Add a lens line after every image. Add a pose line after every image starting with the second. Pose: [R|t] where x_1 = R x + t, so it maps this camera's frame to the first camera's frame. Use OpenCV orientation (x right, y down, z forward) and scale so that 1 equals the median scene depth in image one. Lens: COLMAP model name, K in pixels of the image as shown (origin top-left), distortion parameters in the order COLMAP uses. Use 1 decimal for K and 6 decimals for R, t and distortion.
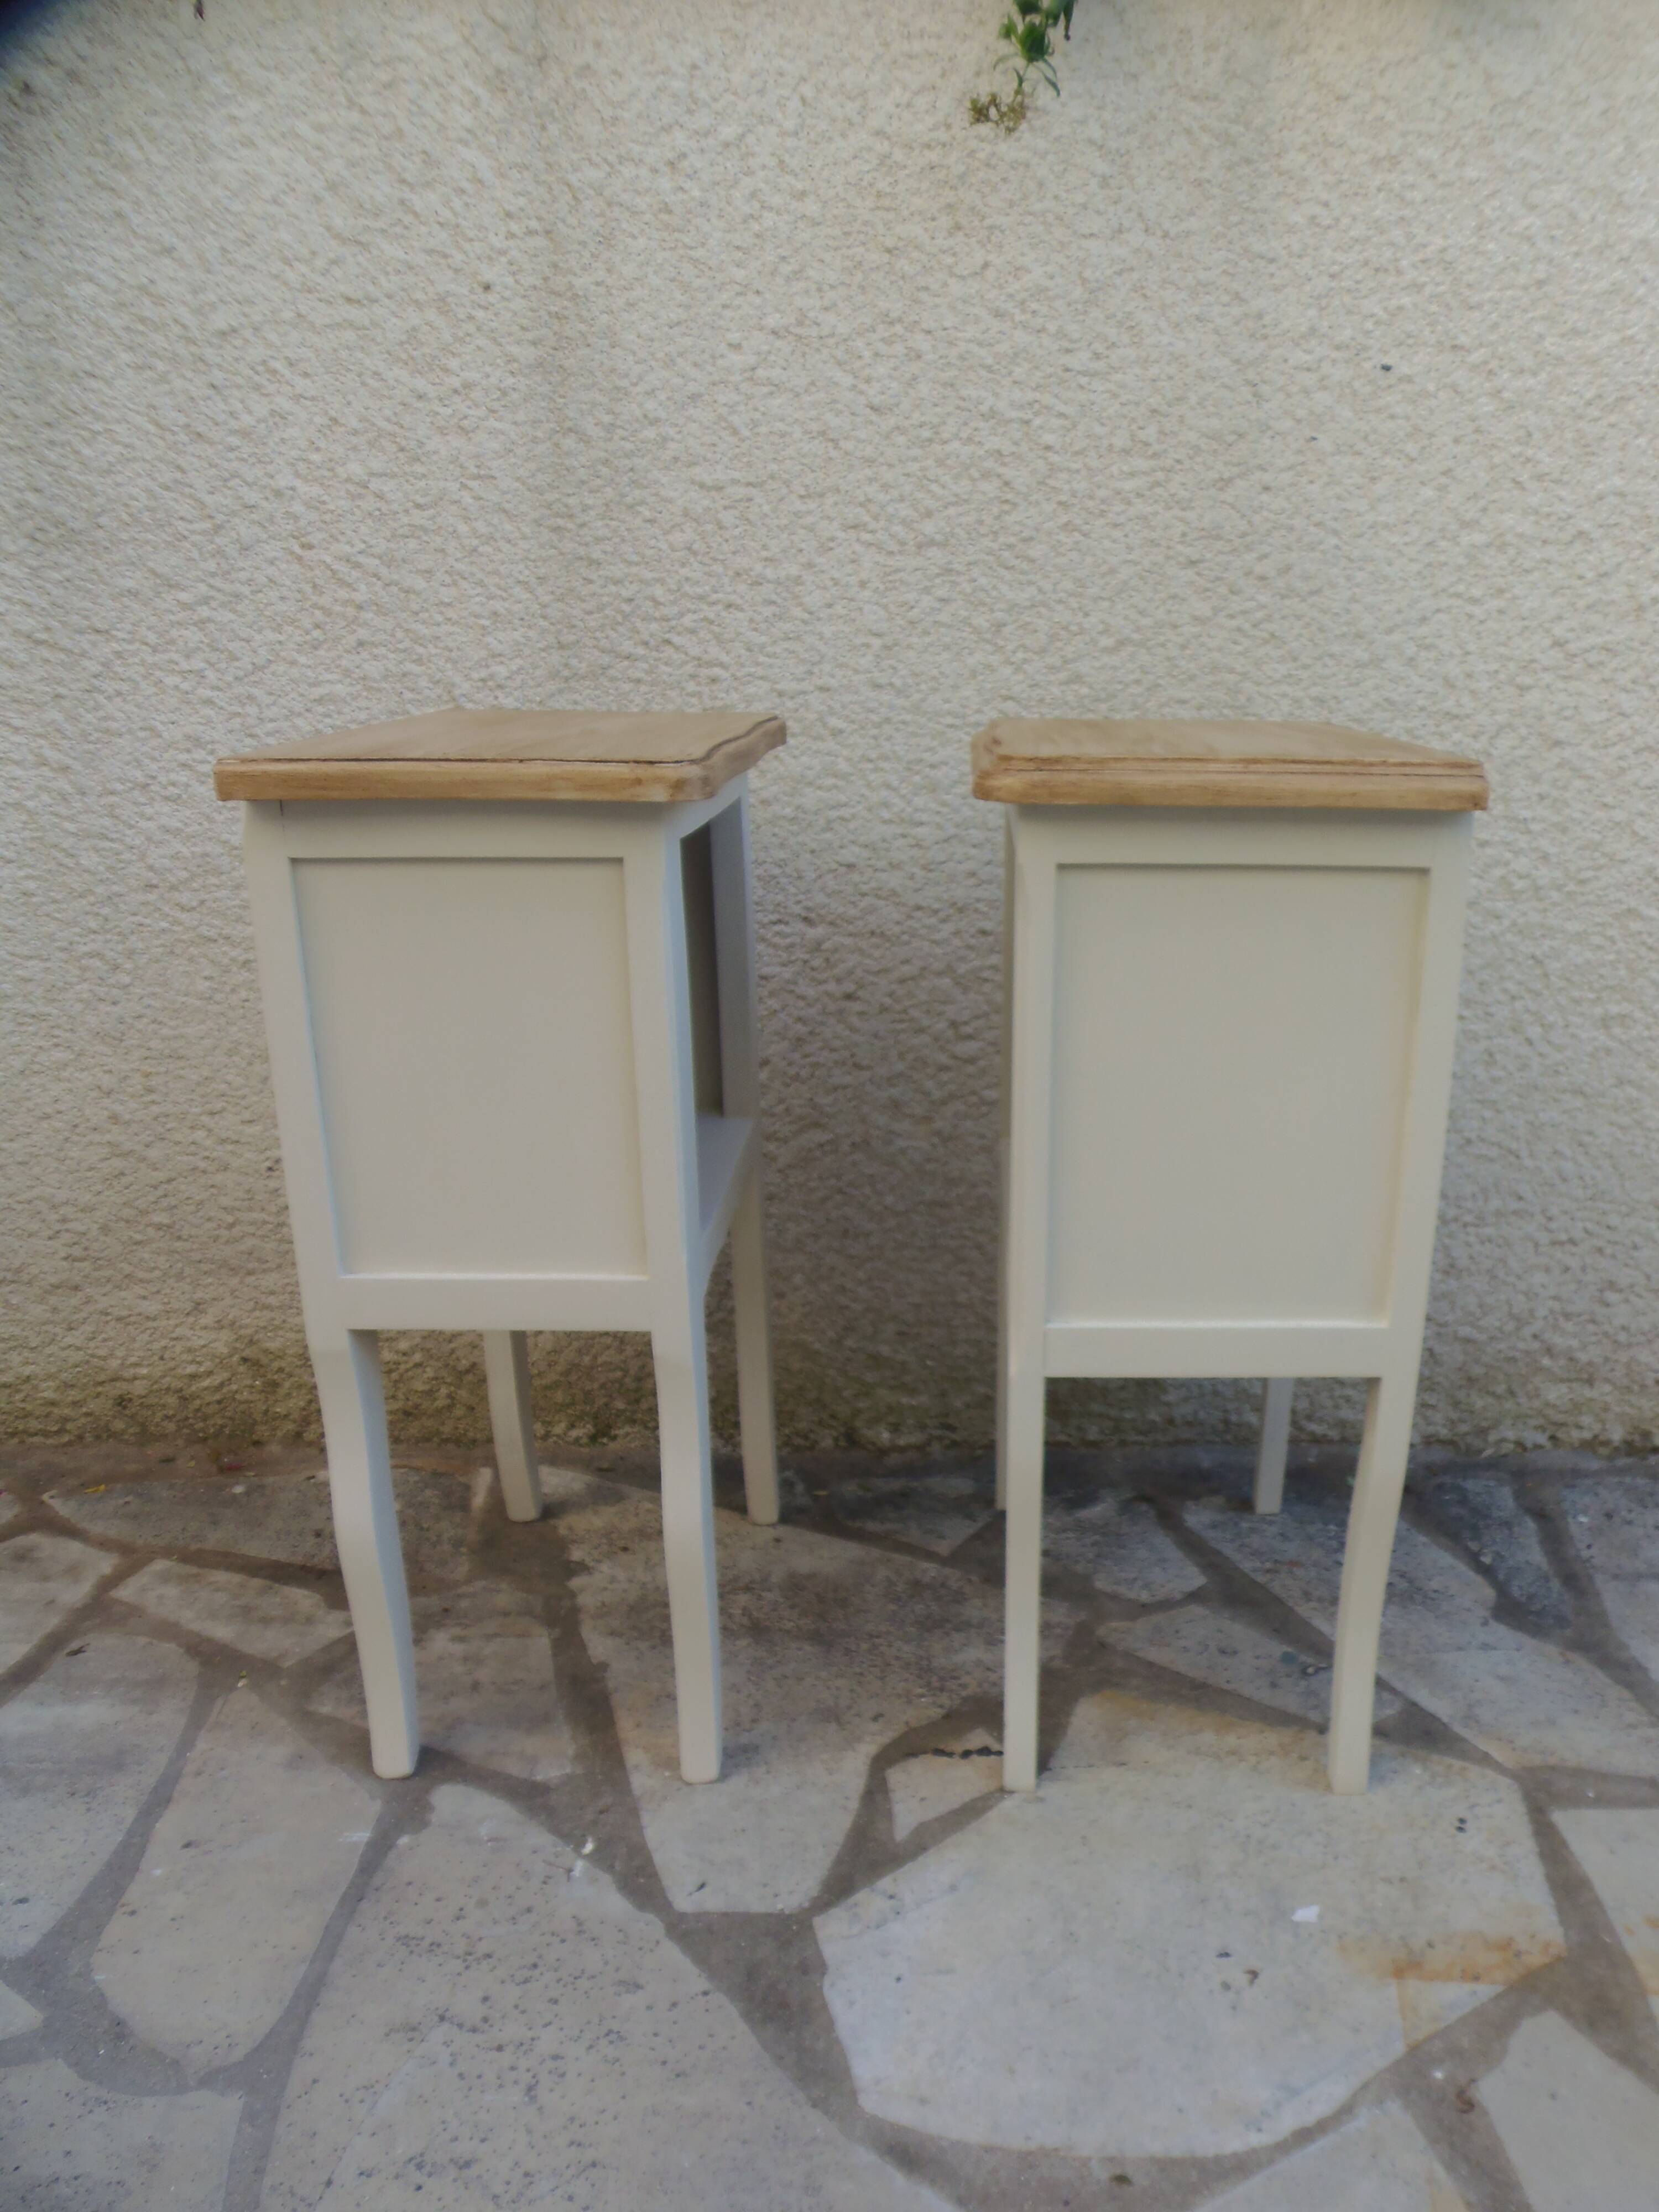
lens RADIAL K [[1599.7, 0, 961.5], [0, 1599.7, 1149.1], [0, 0, 1]] dist [-0.020121, -0.023243]
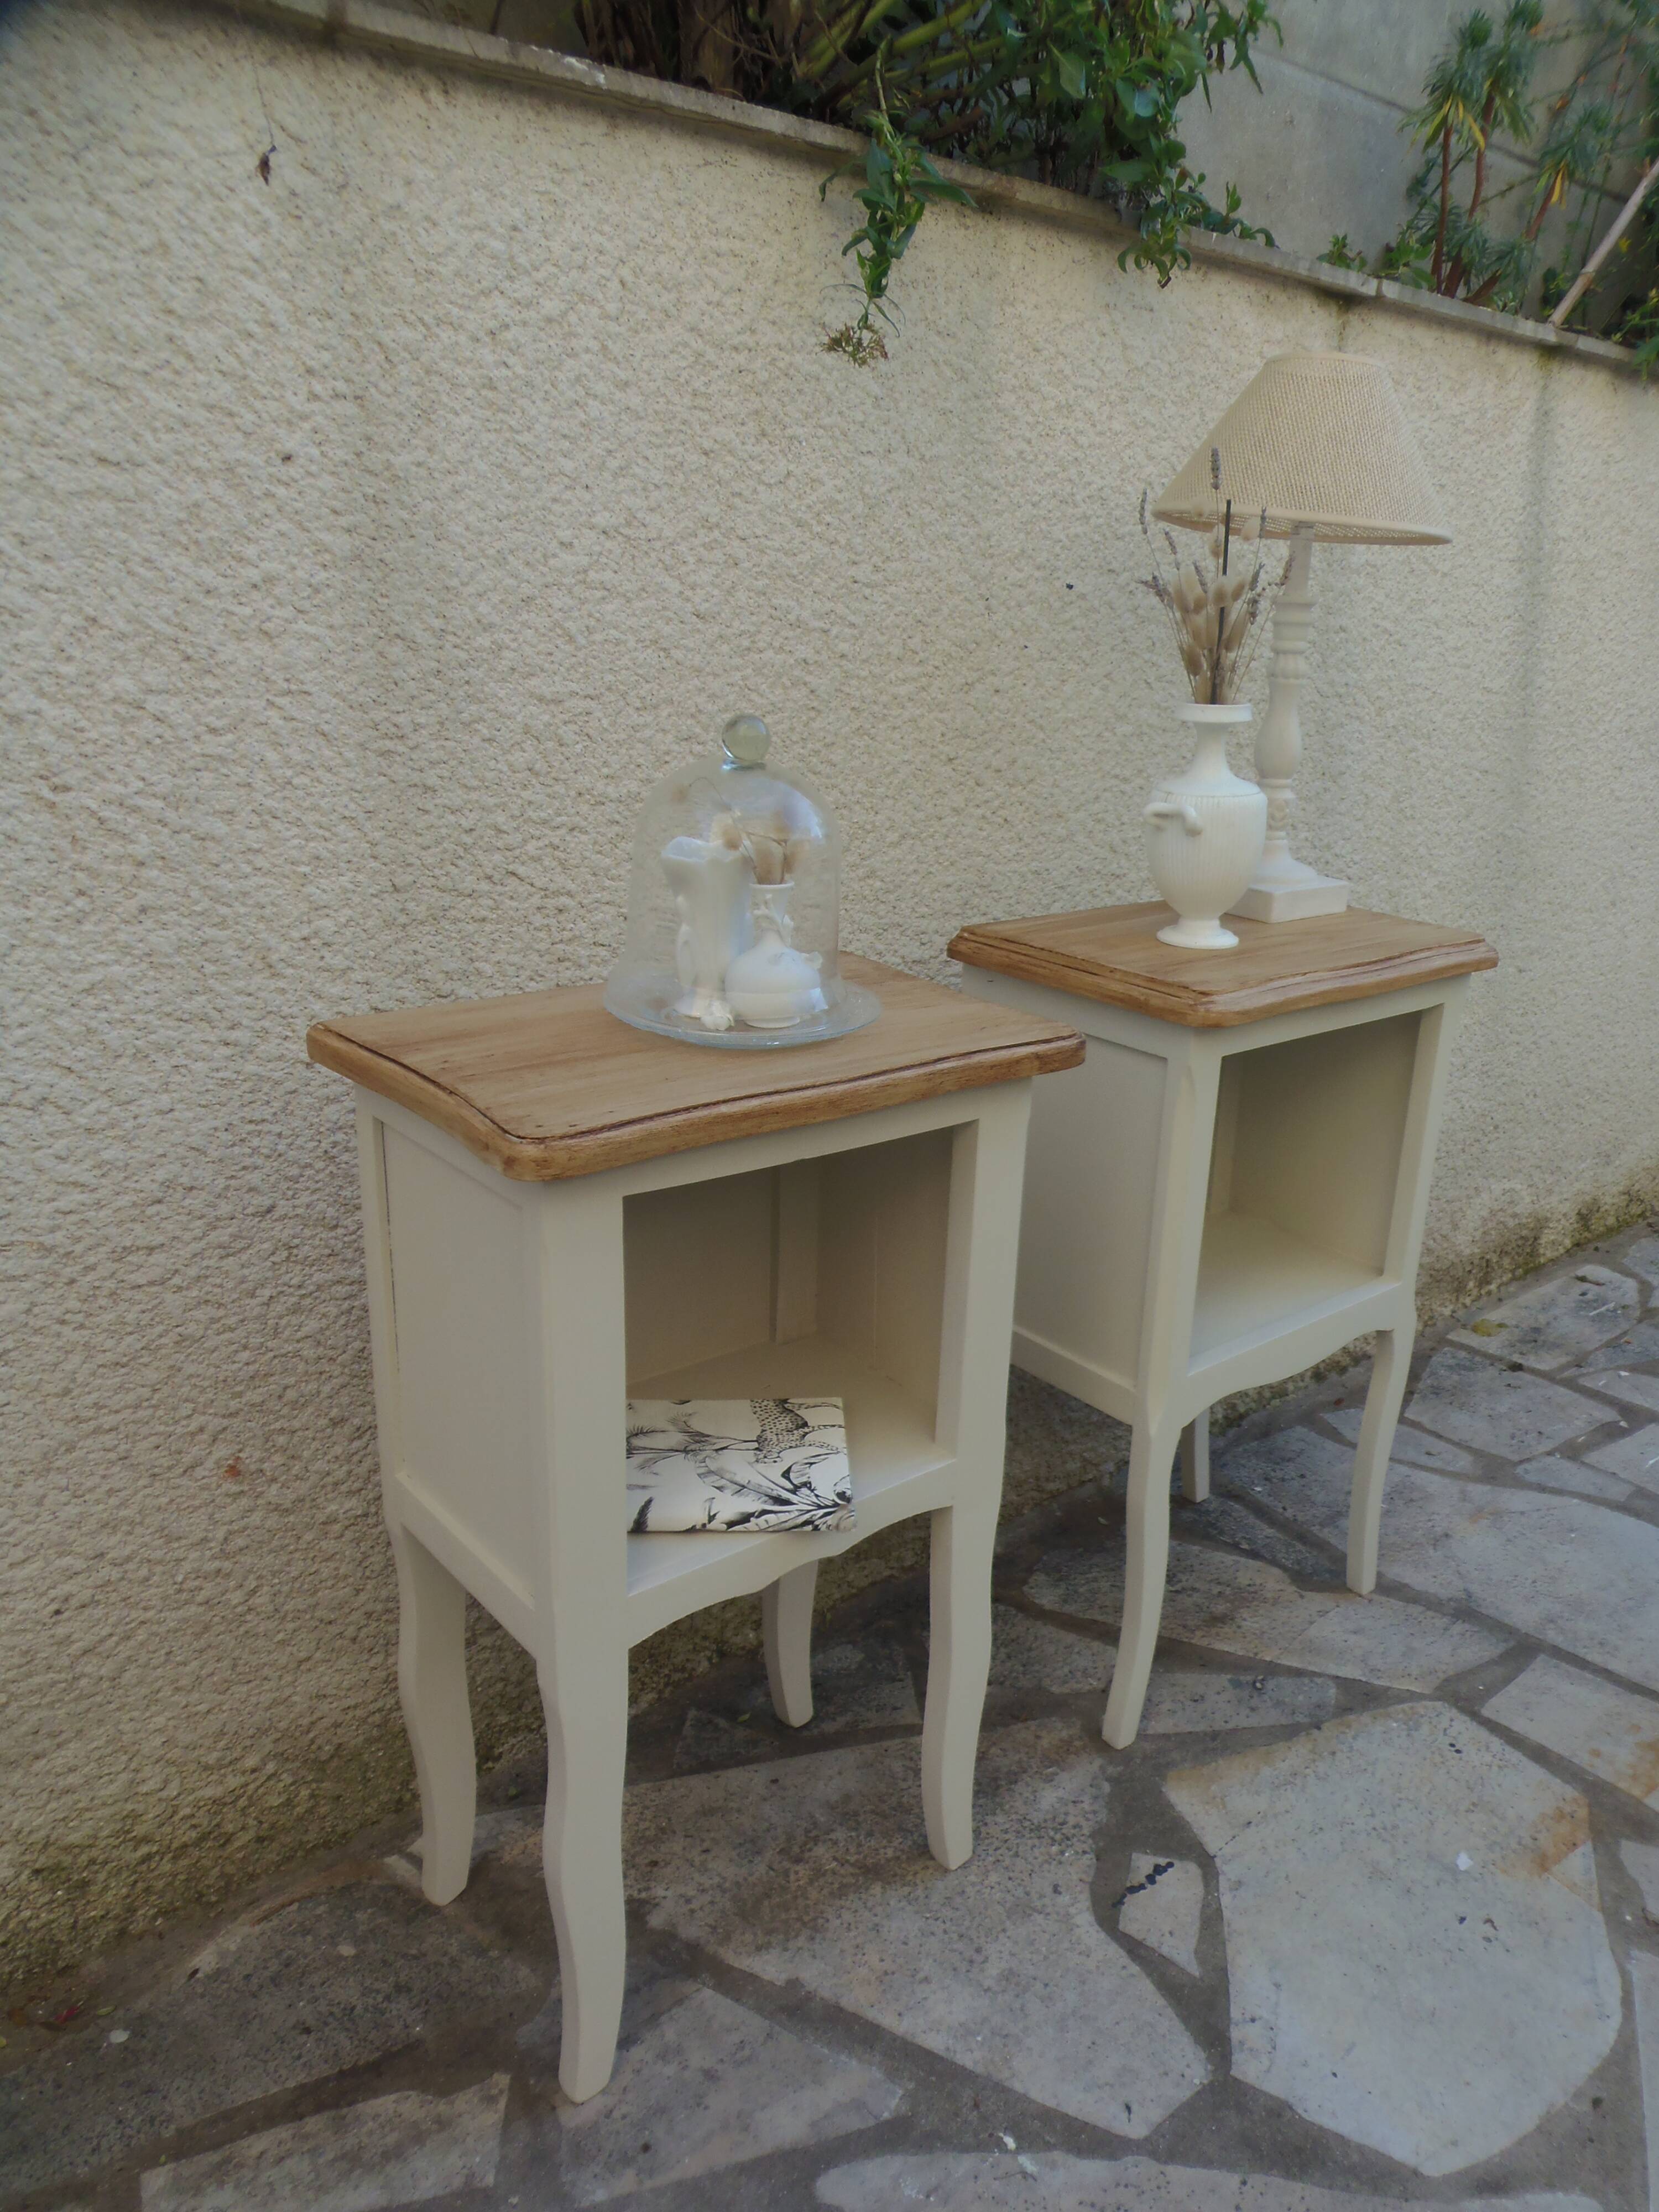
lens RADIAL K [[1599.7, 0, 930.2], [0, 1599.7, 1143.1], [0, 0, 1]] dist [-0.020121, -0.023243]
pose [[0.747087, -0.193957, 0.635800, -0.609142], [0.168633, 0.980495, 0.100960, -0.226239], [-0.642980, 0.031791, 0.765223, 0.189211]]
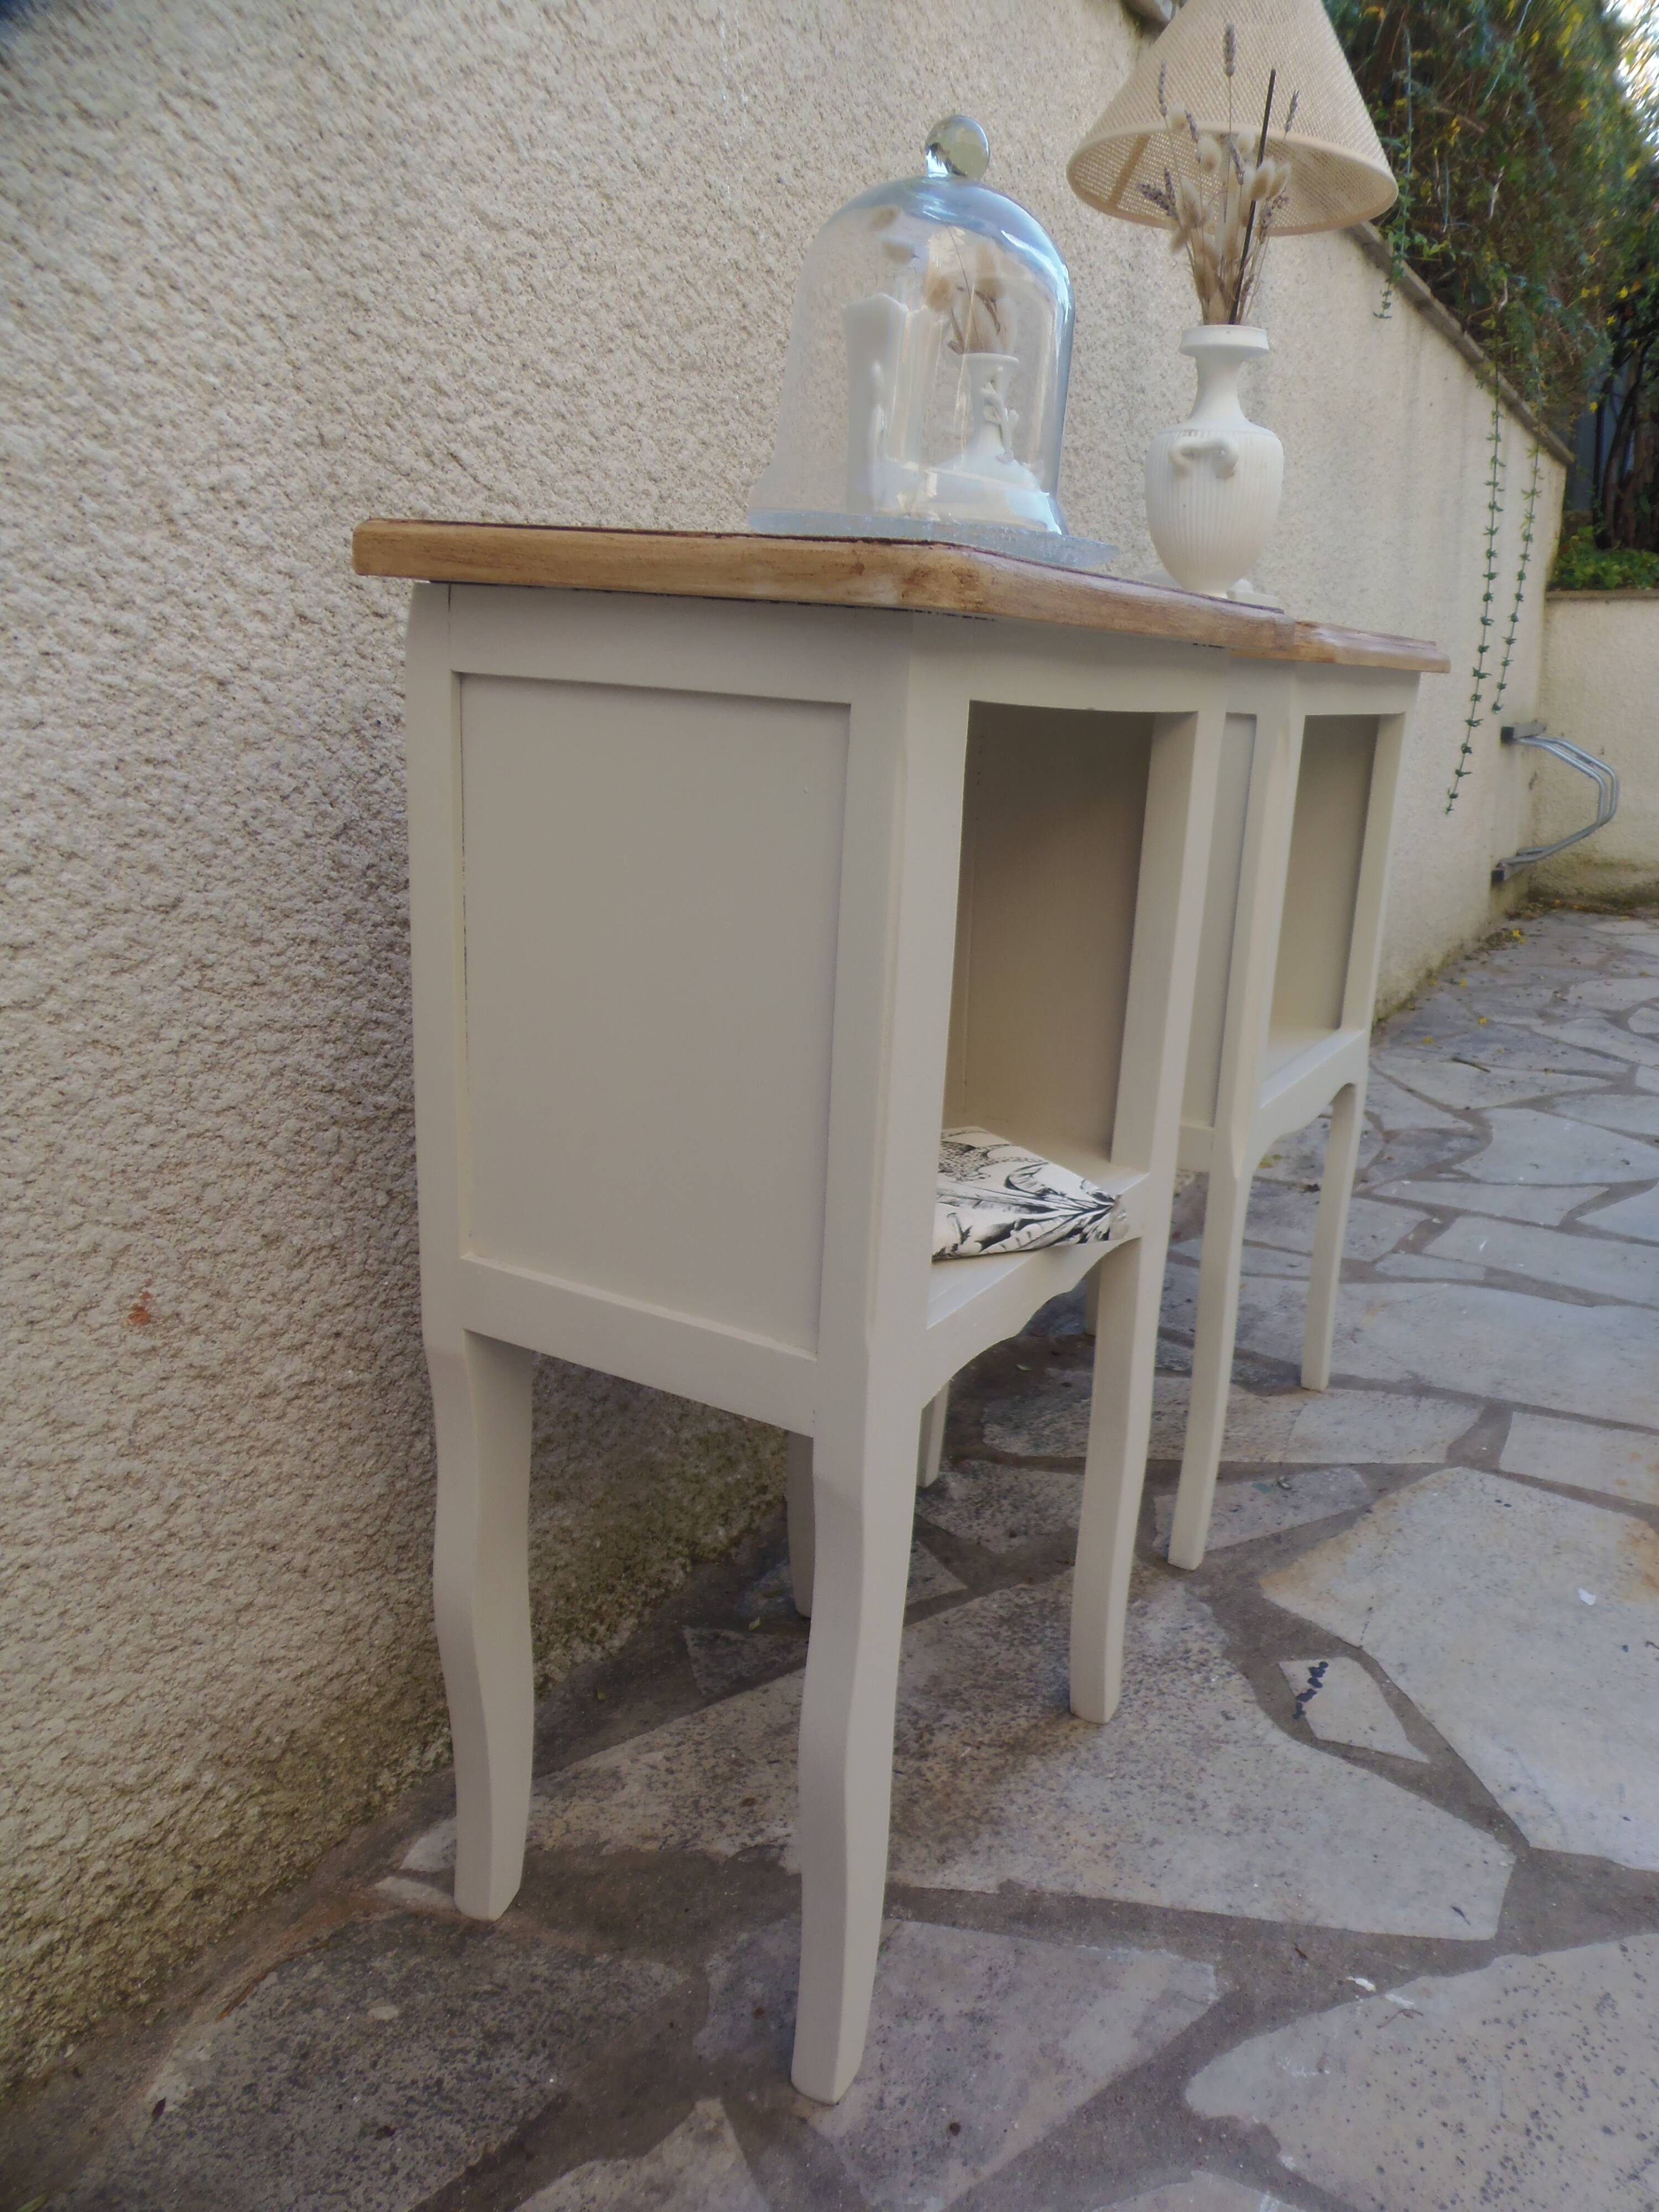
lens RADIAL K [[1632.6, 0, 942.9], [0, 1632.6, 1131.4], [0, 0, 1]] dist [-0.048888, 0.015316]
pose [[0.457471, -0.236557, 0.857182, -0.718665], [0.225885, 0.963260, 0.145279, -0.111259], [-0.860056, 0.127163, 0.494099, 0.561636]]
